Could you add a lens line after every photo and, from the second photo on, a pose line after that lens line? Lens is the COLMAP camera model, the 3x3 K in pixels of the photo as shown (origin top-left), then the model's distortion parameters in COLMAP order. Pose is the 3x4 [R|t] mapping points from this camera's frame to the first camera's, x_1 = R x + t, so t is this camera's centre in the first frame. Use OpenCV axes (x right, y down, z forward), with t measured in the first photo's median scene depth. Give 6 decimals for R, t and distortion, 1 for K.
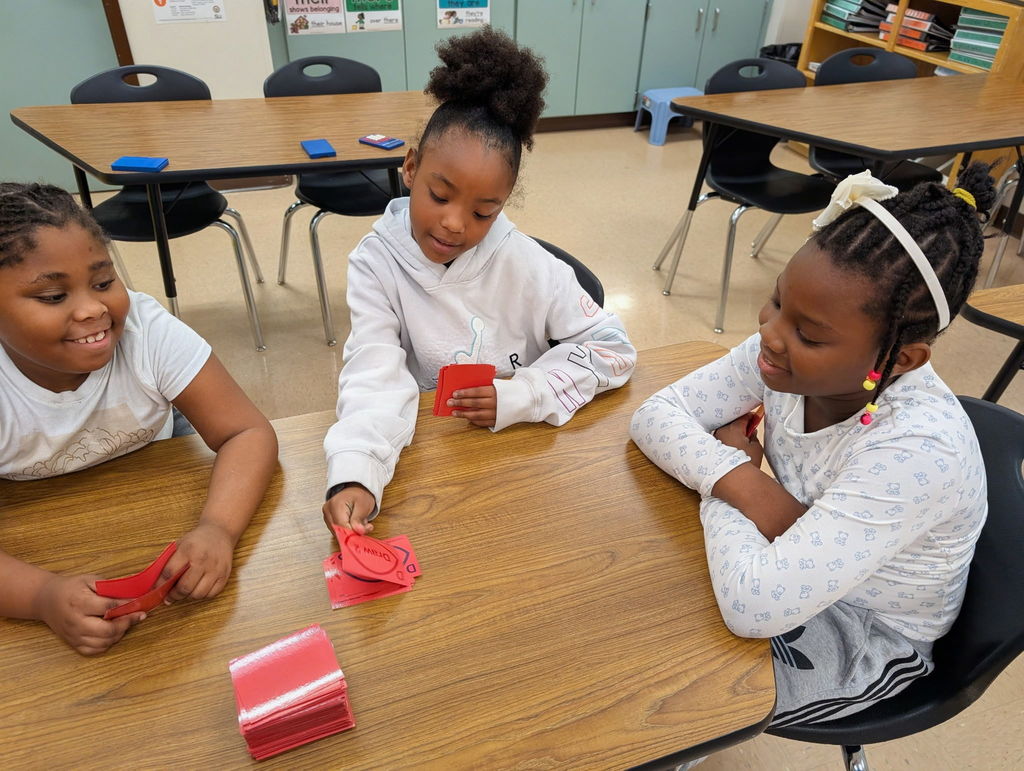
lens RADIAL K [[780.9, 0, 515.3], [0, 780.9, 387.0], [0, 0, 1]] dist [0.019486, -0.014411]
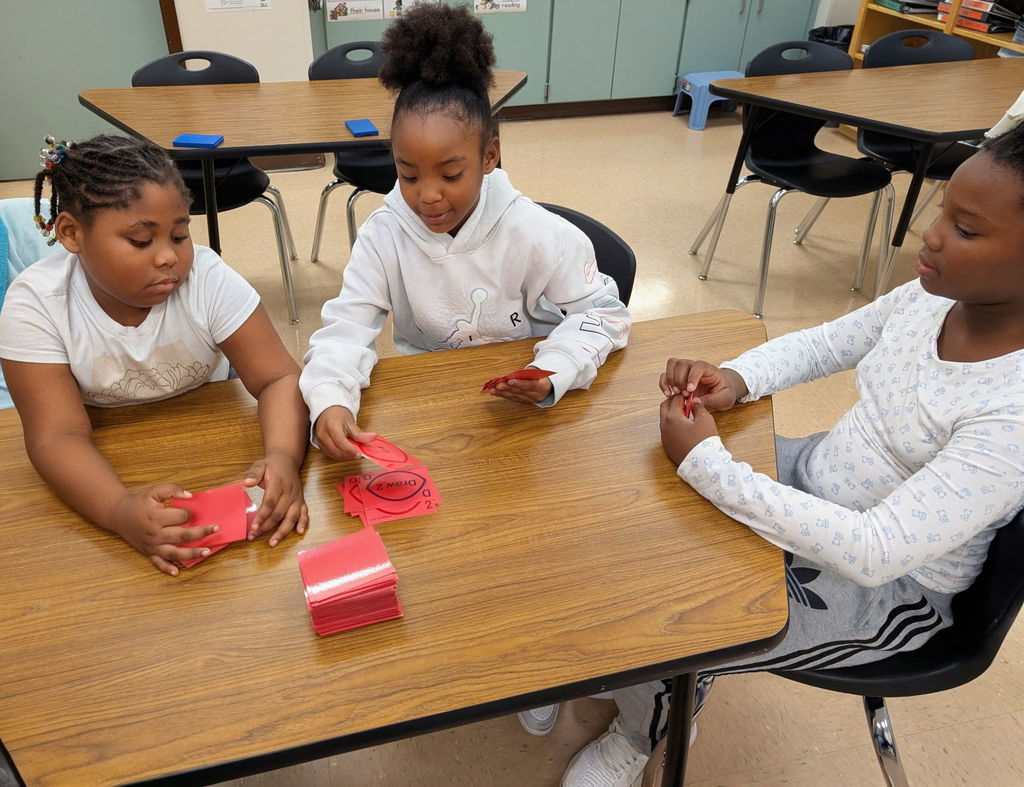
lens RADIAL K [[854.0, 0, 461.1], [0, 854.0, 344.3], [0, 0, 1]] dist [0.019260, -0.010328]
pose [[0.995462, 0.026950, -0.091264, -0.007134], [-0.032383, 0.997757, -0.058586, 0.042110], [0.089481, 0.061275, 0.994102, -0.094463]]
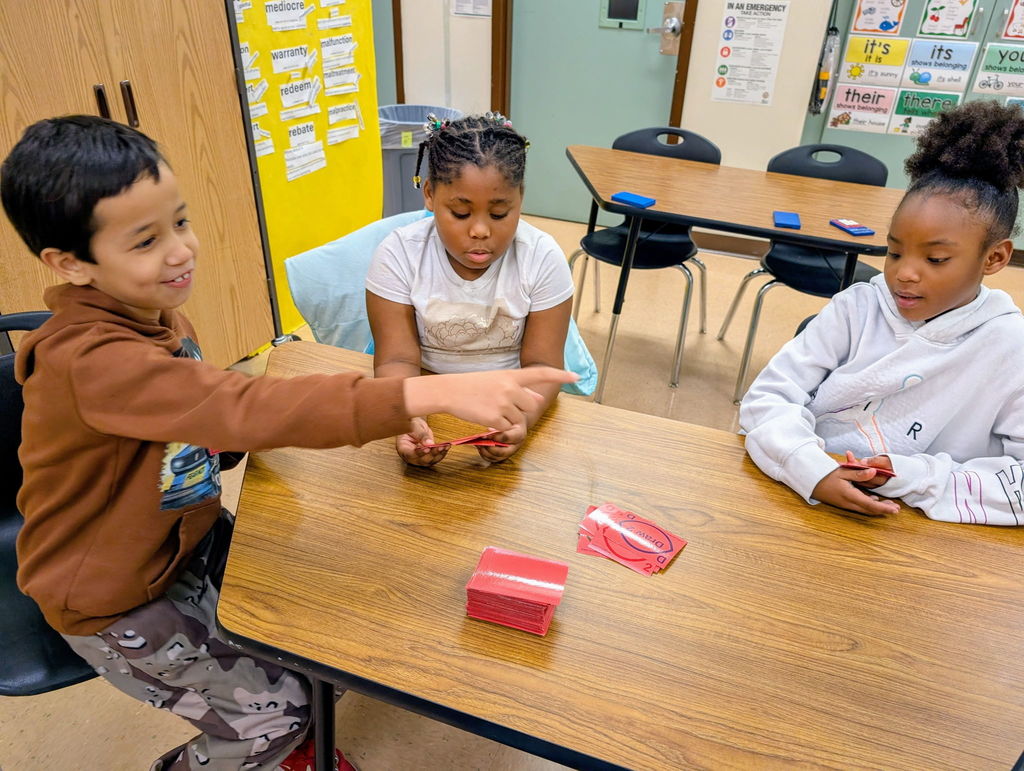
lens RADIAL K [[780.9, 0, 504.1], [0, 780.9, 389.8], [0, 0, 1]] dist [0.019486, -0.014411]
pose [[0.768726, 0.324193, -0.551325, 0.105086], [-0.381342, 0.924358, 0.011831, 0.038396], [0.513457, 0.201149, 0.834207, -0.031873]]
